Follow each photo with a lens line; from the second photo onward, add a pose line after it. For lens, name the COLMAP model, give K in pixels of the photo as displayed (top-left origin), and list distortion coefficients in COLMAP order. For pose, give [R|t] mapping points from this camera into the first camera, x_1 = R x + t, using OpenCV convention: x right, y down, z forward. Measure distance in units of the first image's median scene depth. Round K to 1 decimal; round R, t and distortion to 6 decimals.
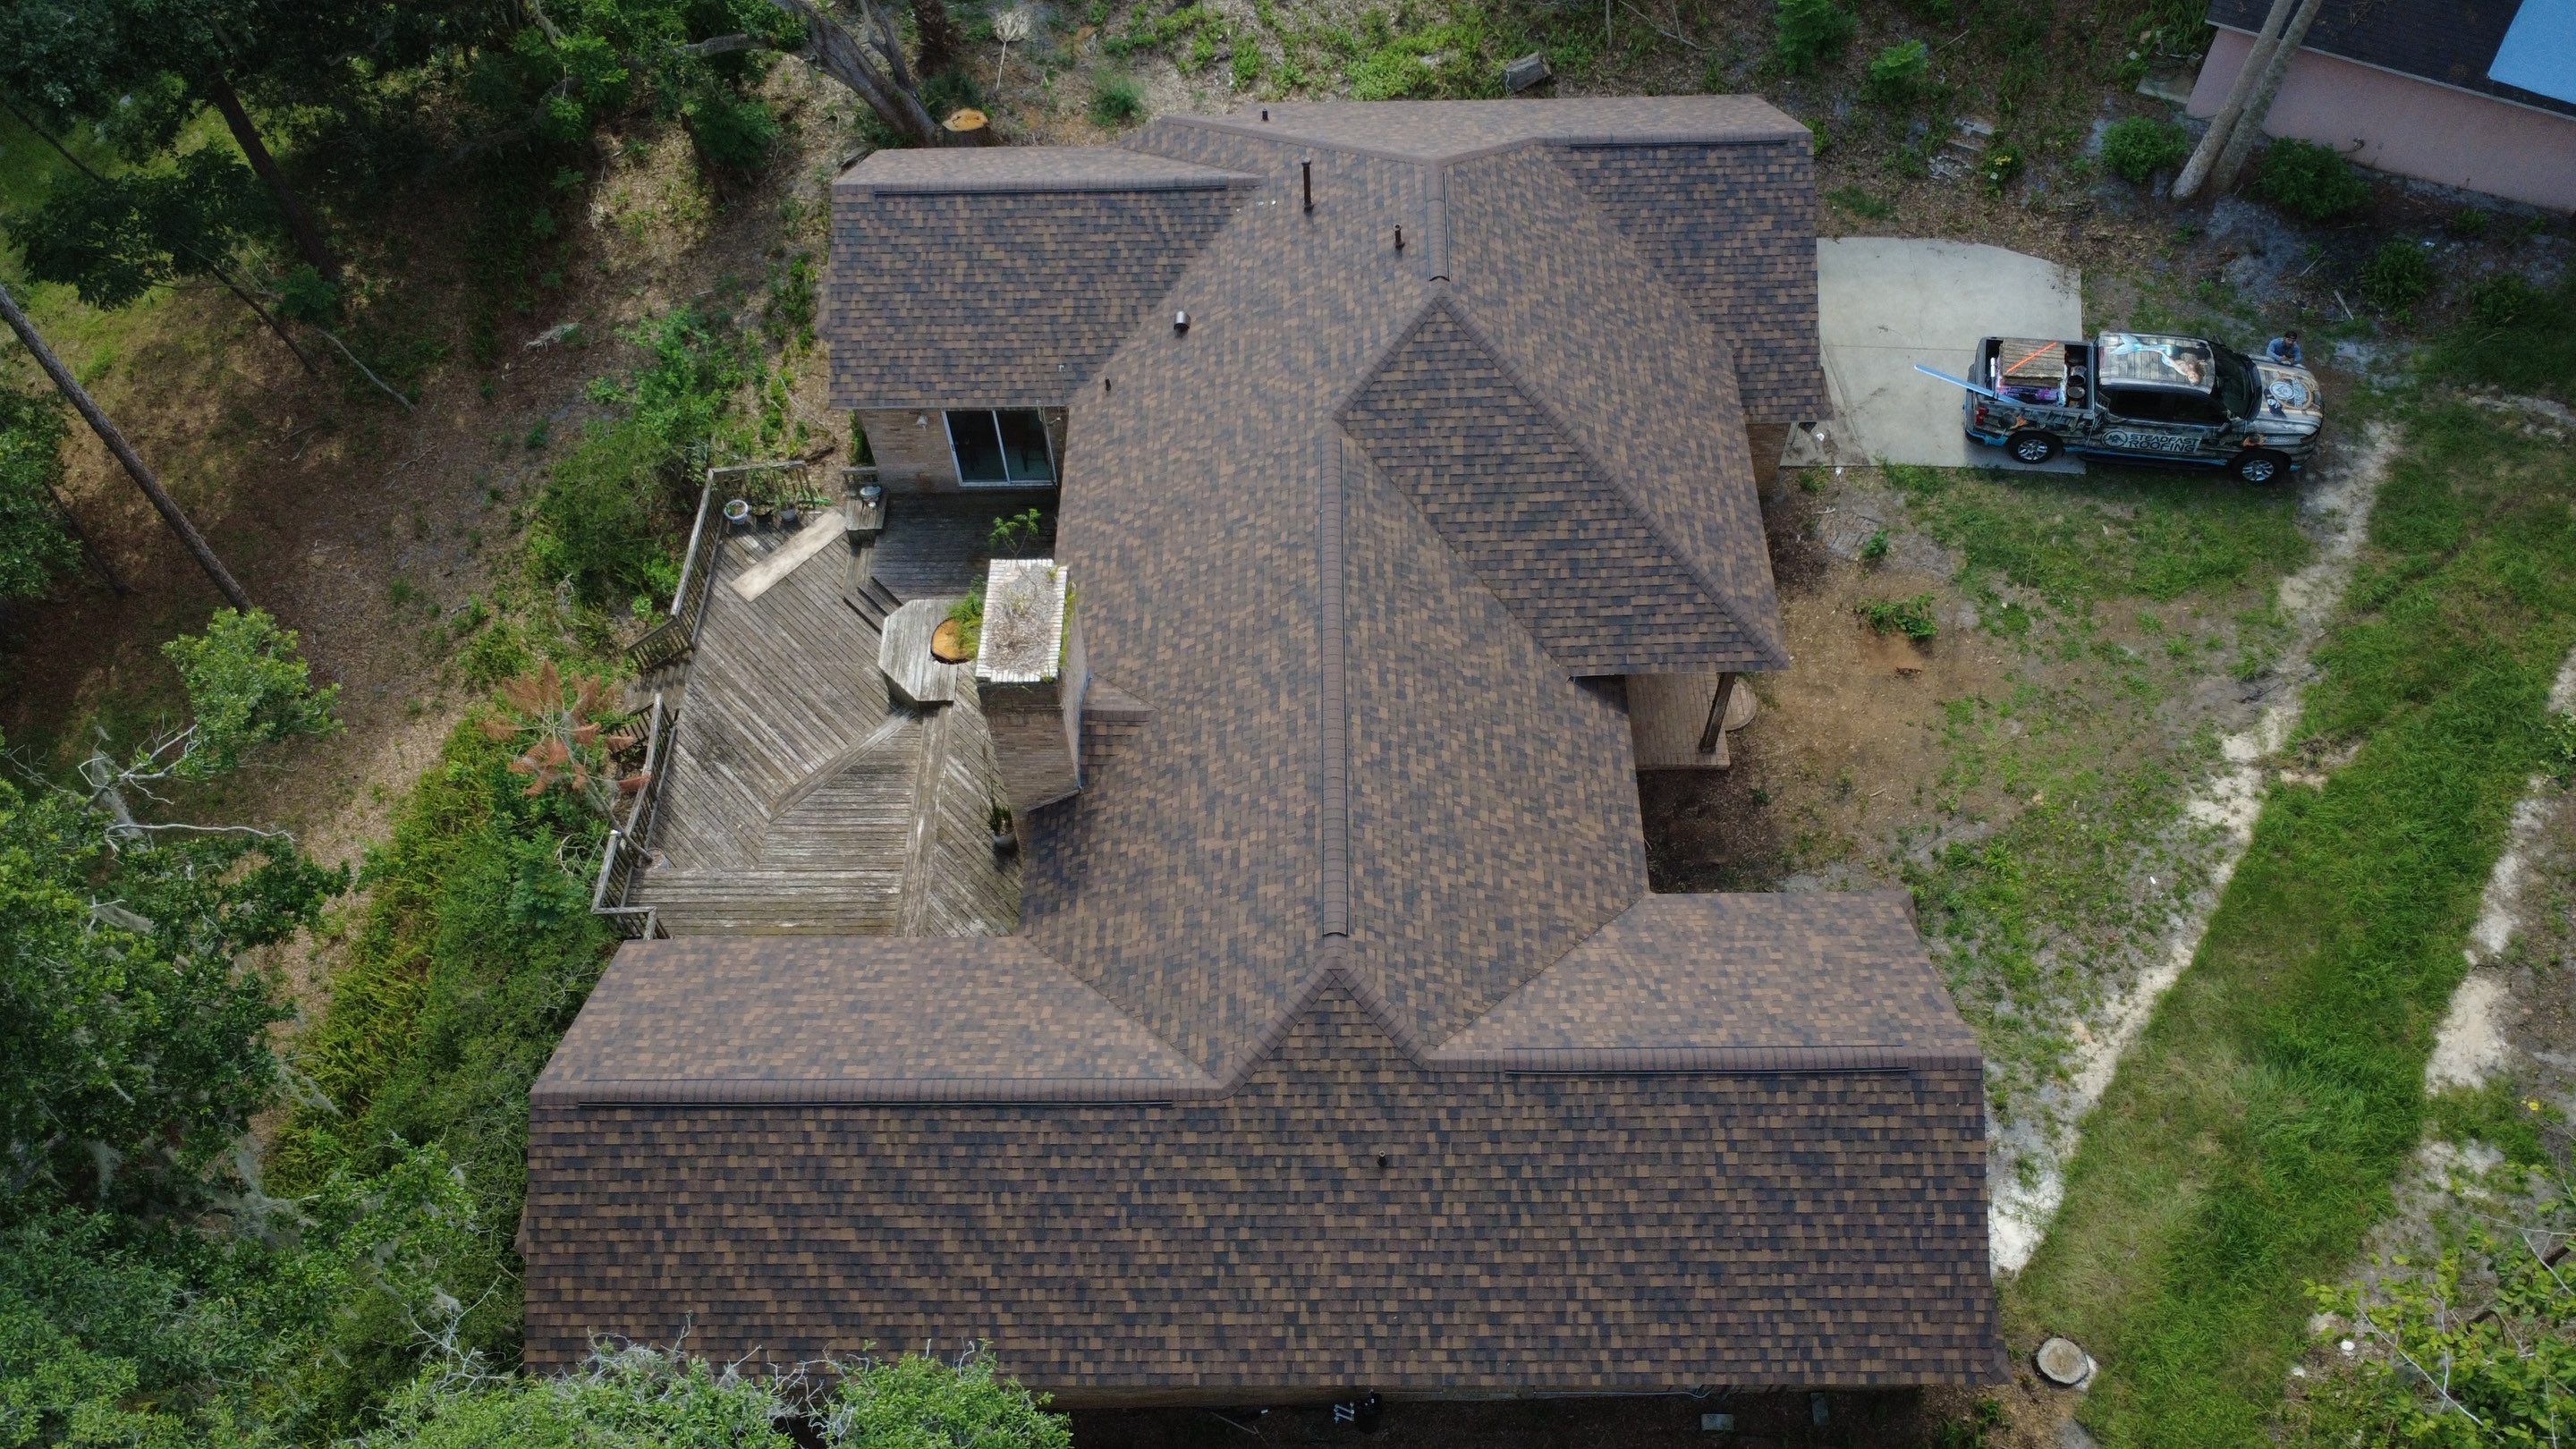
lens RADIAL K [[1876.8, 0, 1285.1], [0, 1876.8, 717.9], [0, 0, 1]] dist [-0.000727, 0.000887]
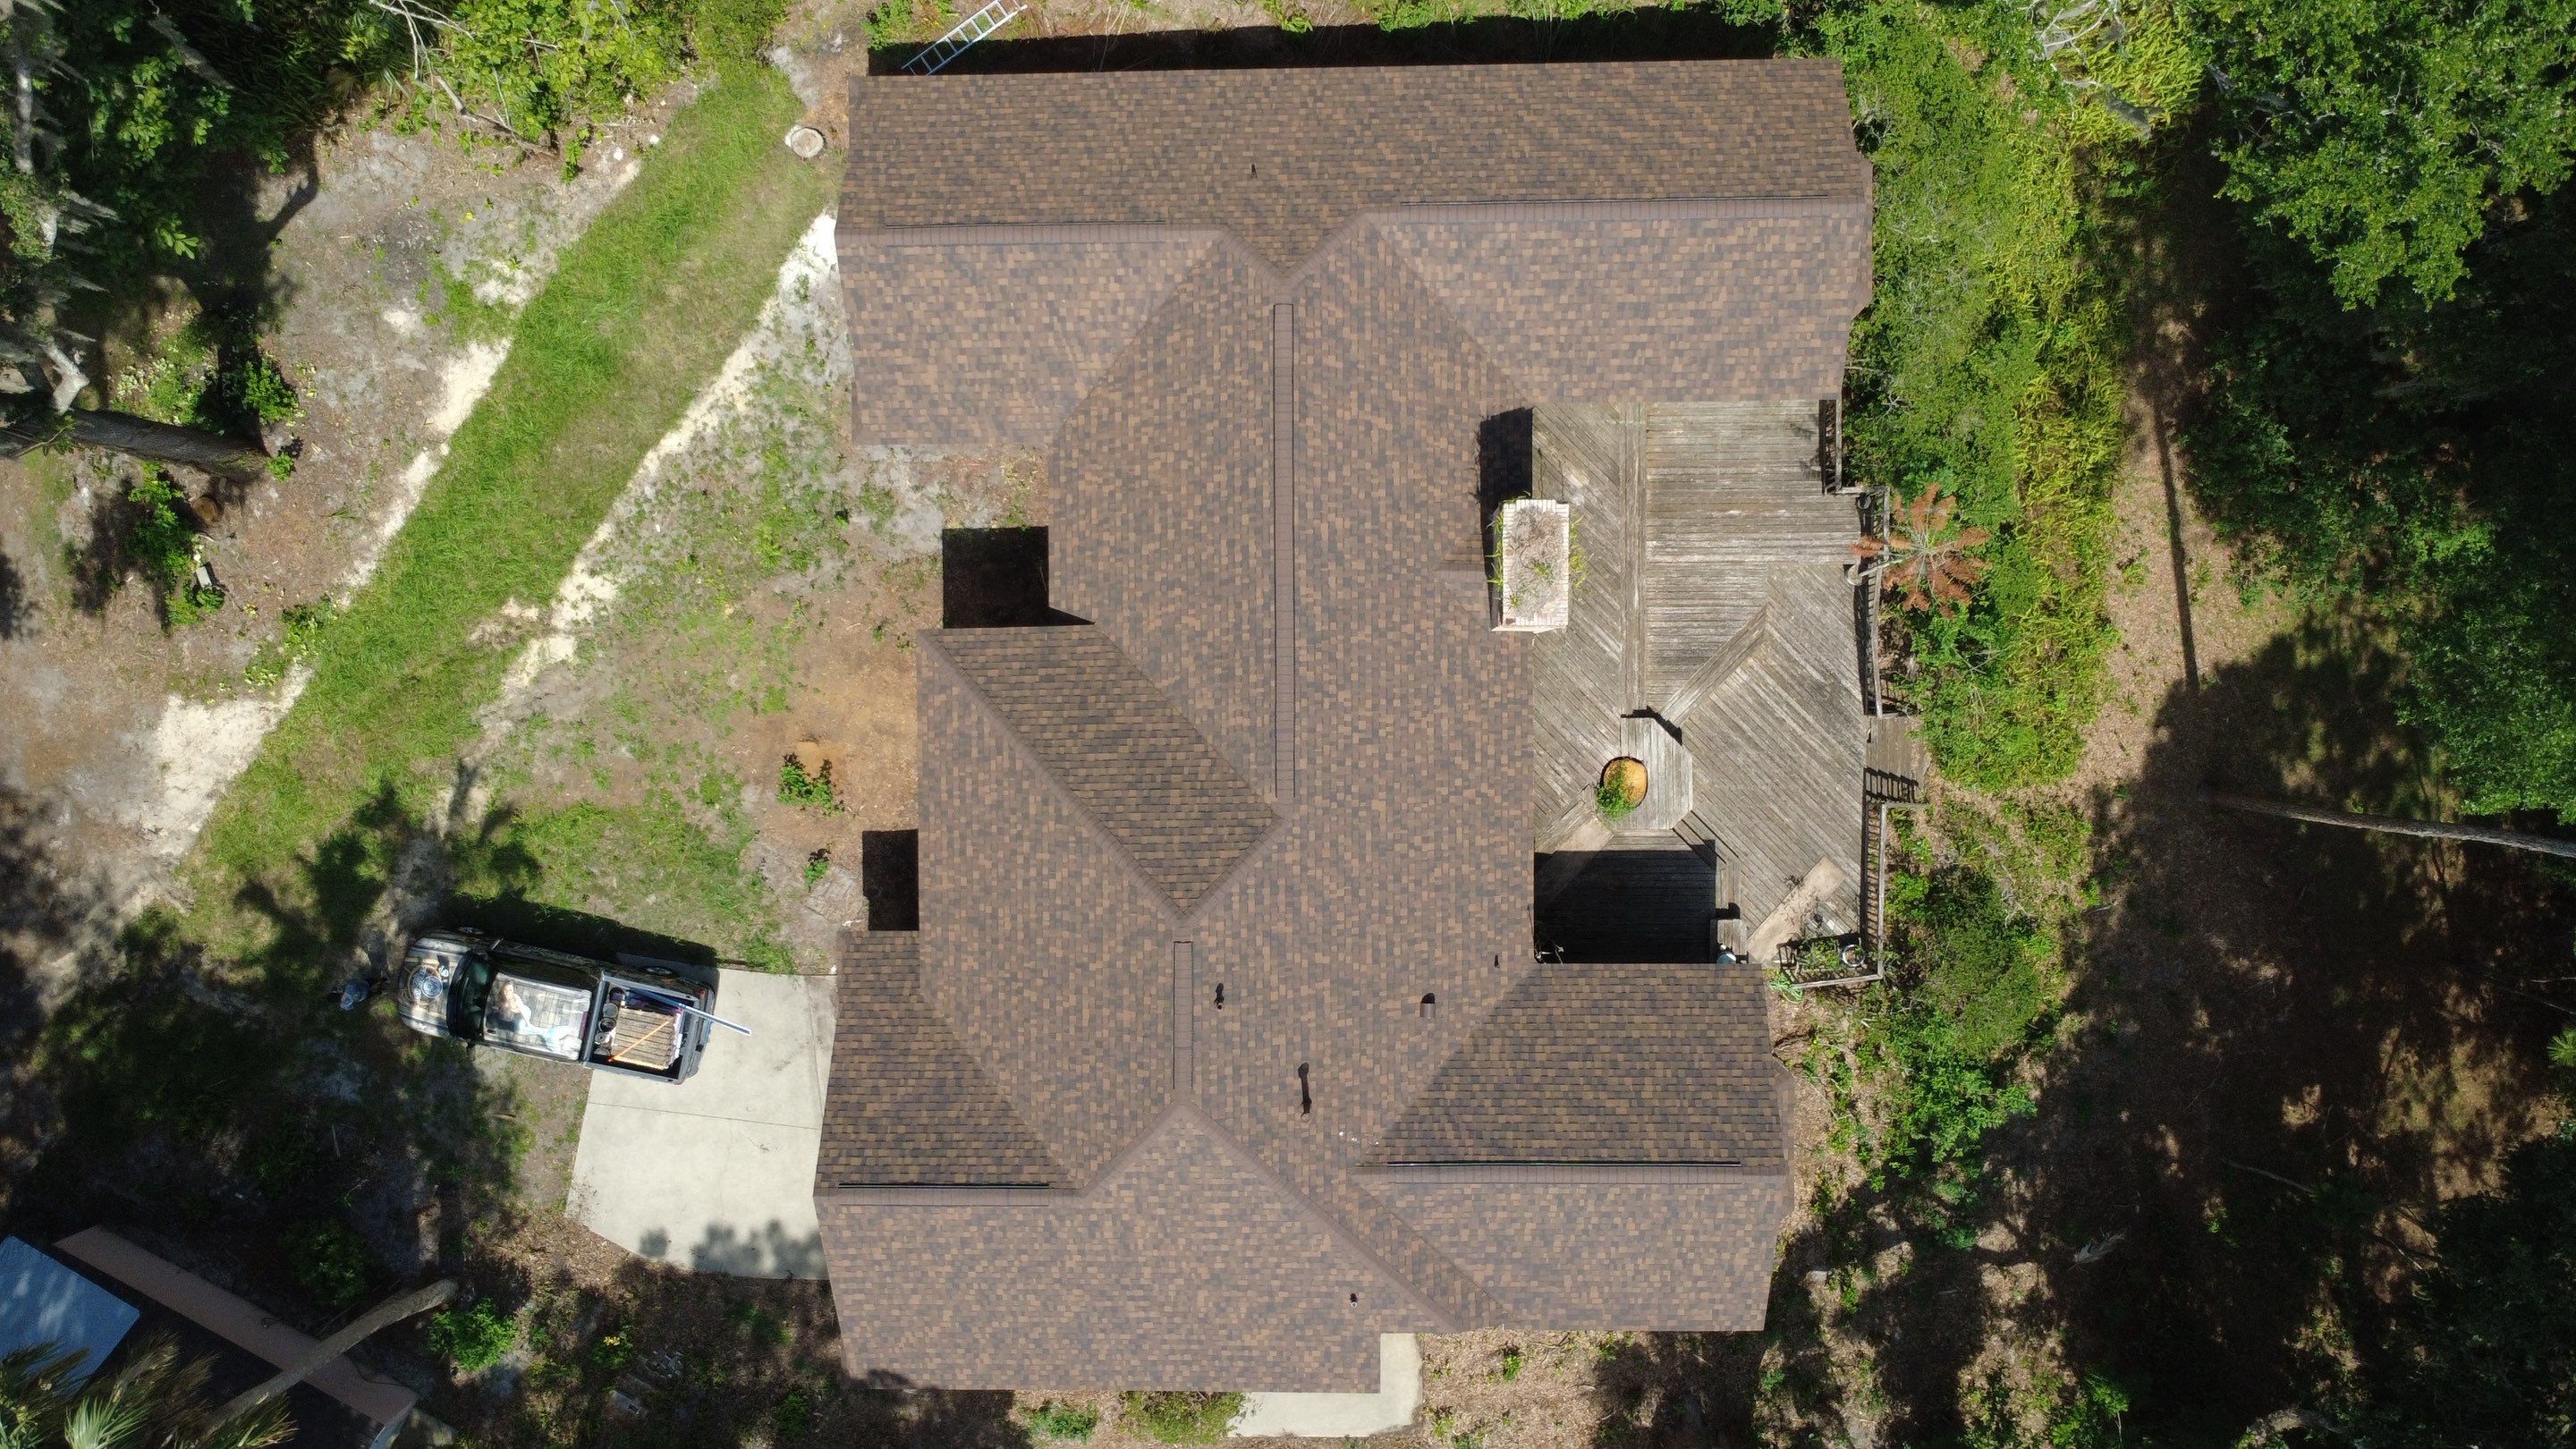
lens RADIAL K [[1876.8, 0, 1283.2], [0, 1876.8, 723.5], [0, 0, 1]] dist [-0.000727, 0.000887]
pose [[-0.997968, 0.009268, 0.063043, -0.045441], [0.026827, -0.836294, 0.547624, -0.717423], [0.057798, 0.548202, 0.834346, 0.023859]]
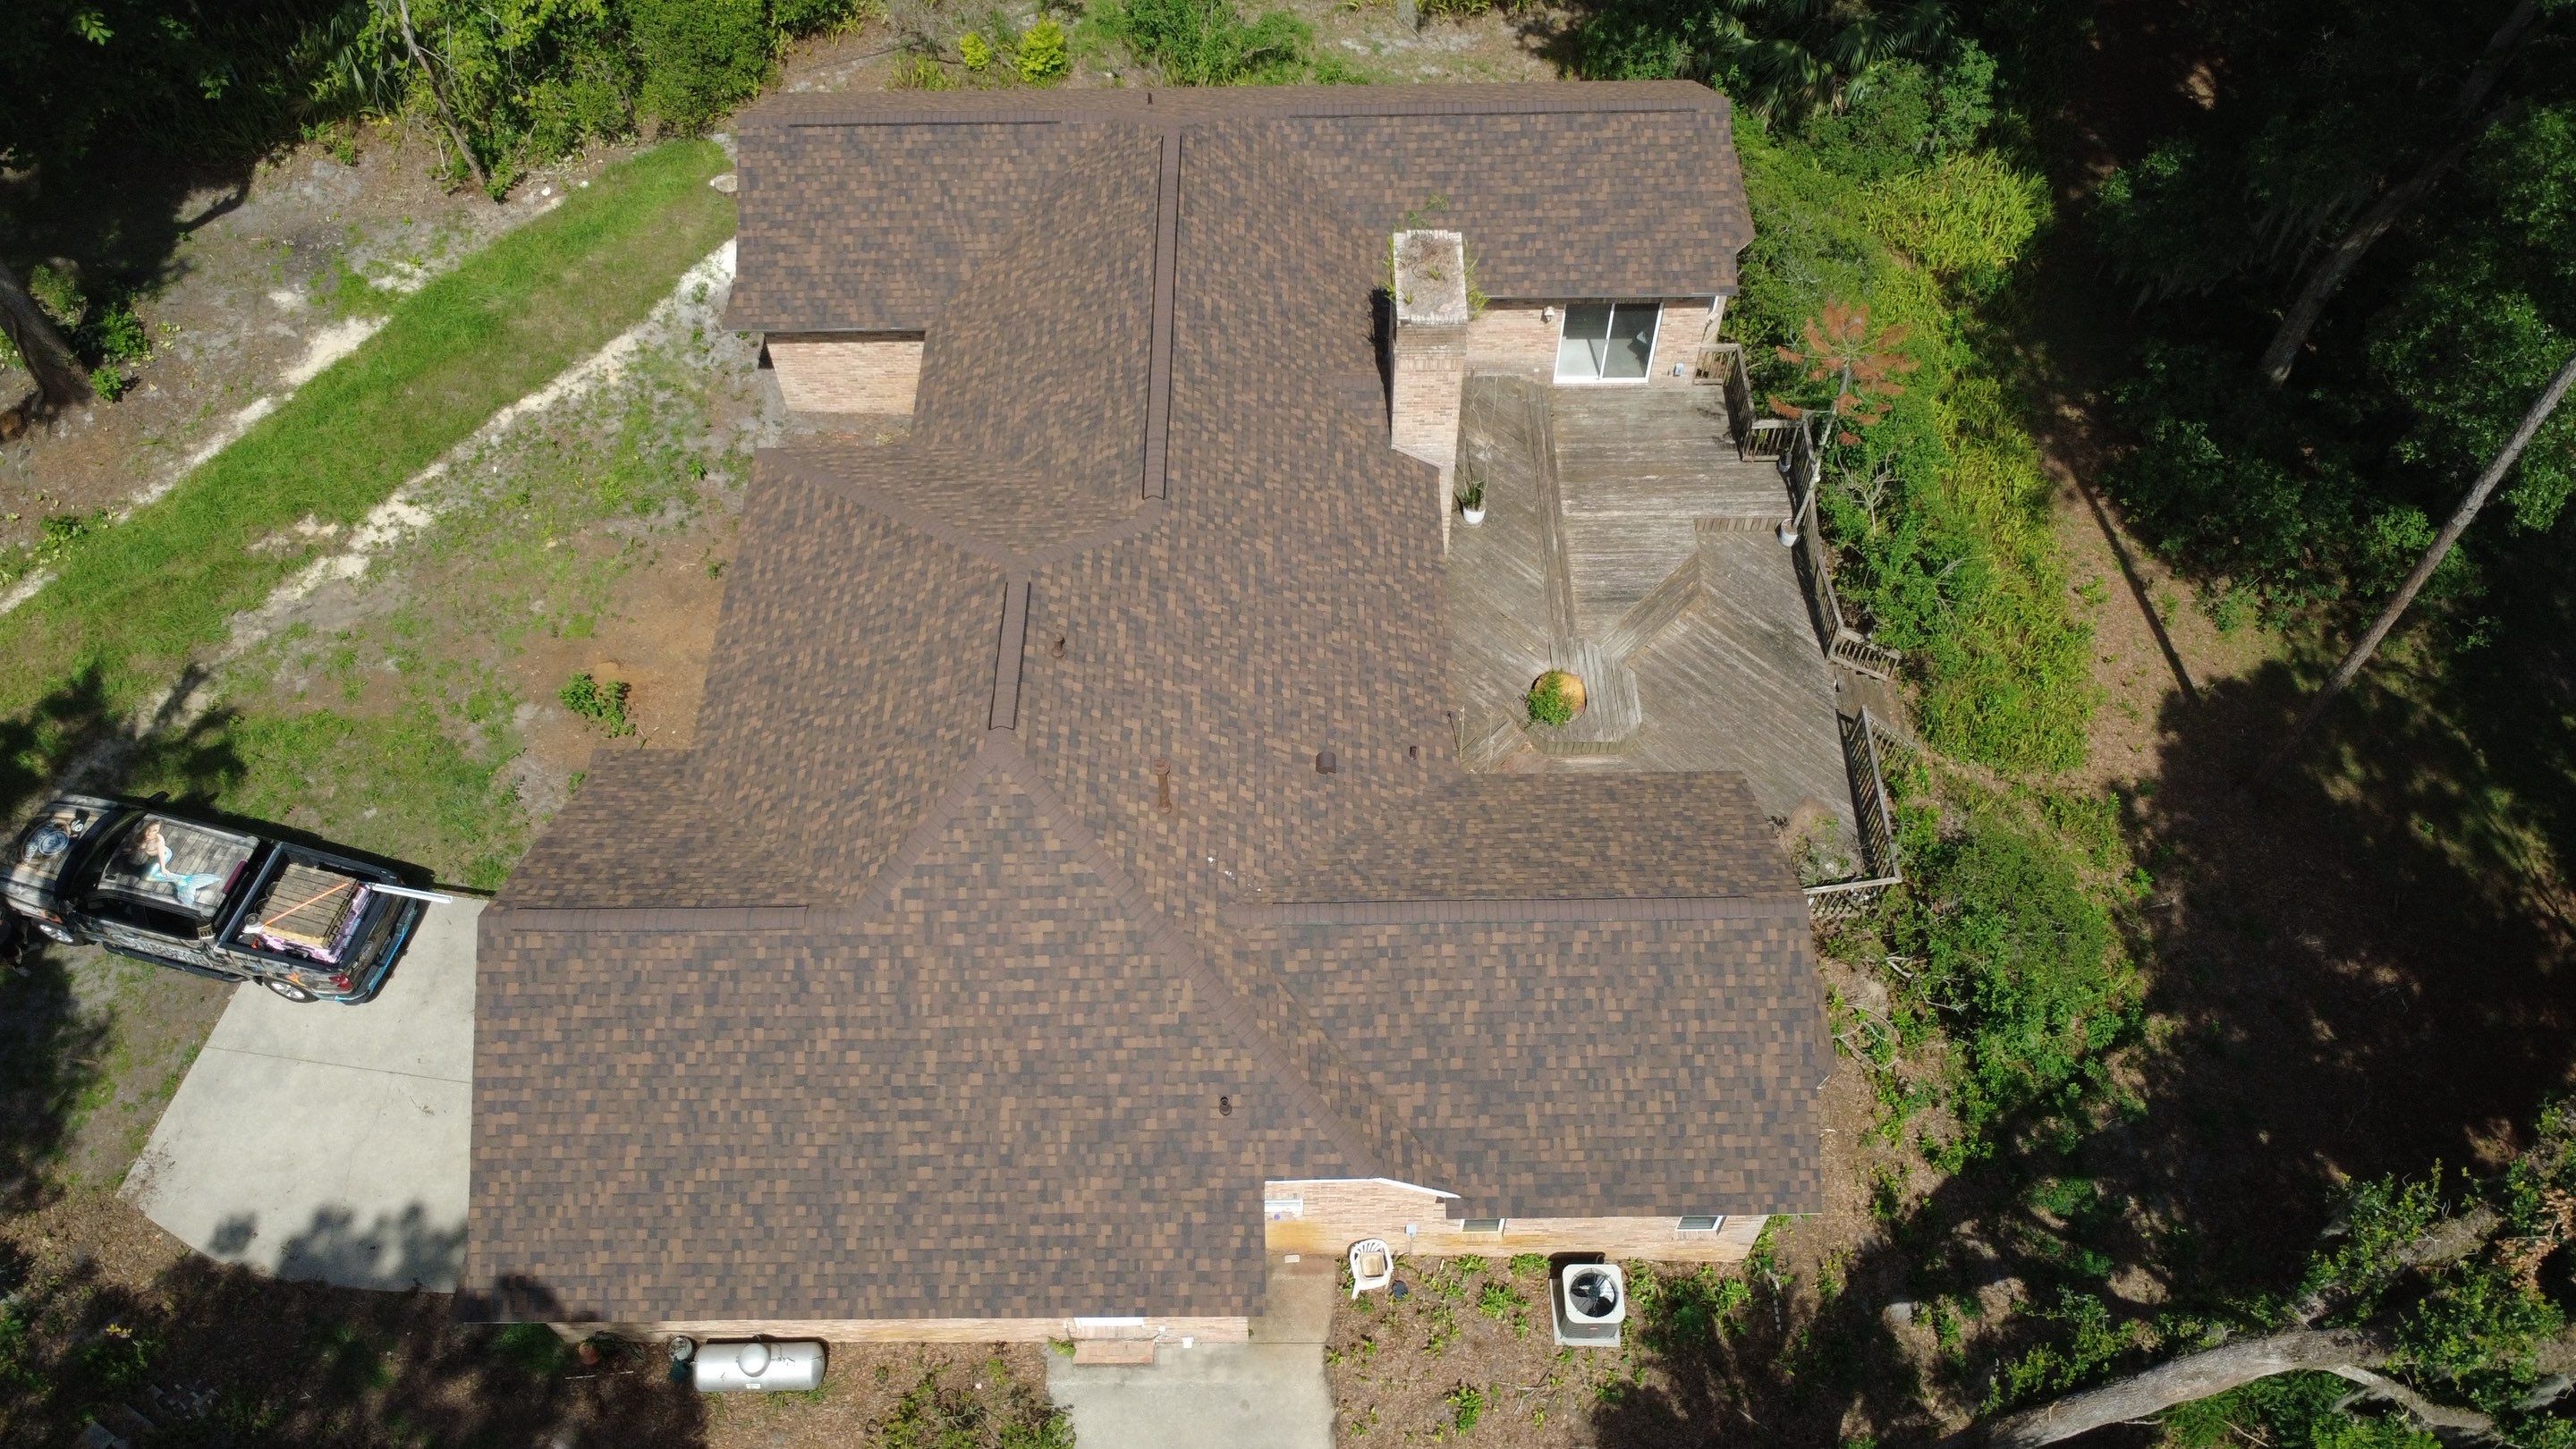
lens RADIAL K [[1876.8, 0, 1283.4], [0, 1876.8, 724.4], [0, 0, 1]] dist [-0.000727, 0.000887]
pose [[-0.999295, 0.028787, 0.024110, -0.061750], [0.012703, -0.345071, 0.938491, -1.078583], [0.035336, 0.938135, 0.344461, 0.757067]]
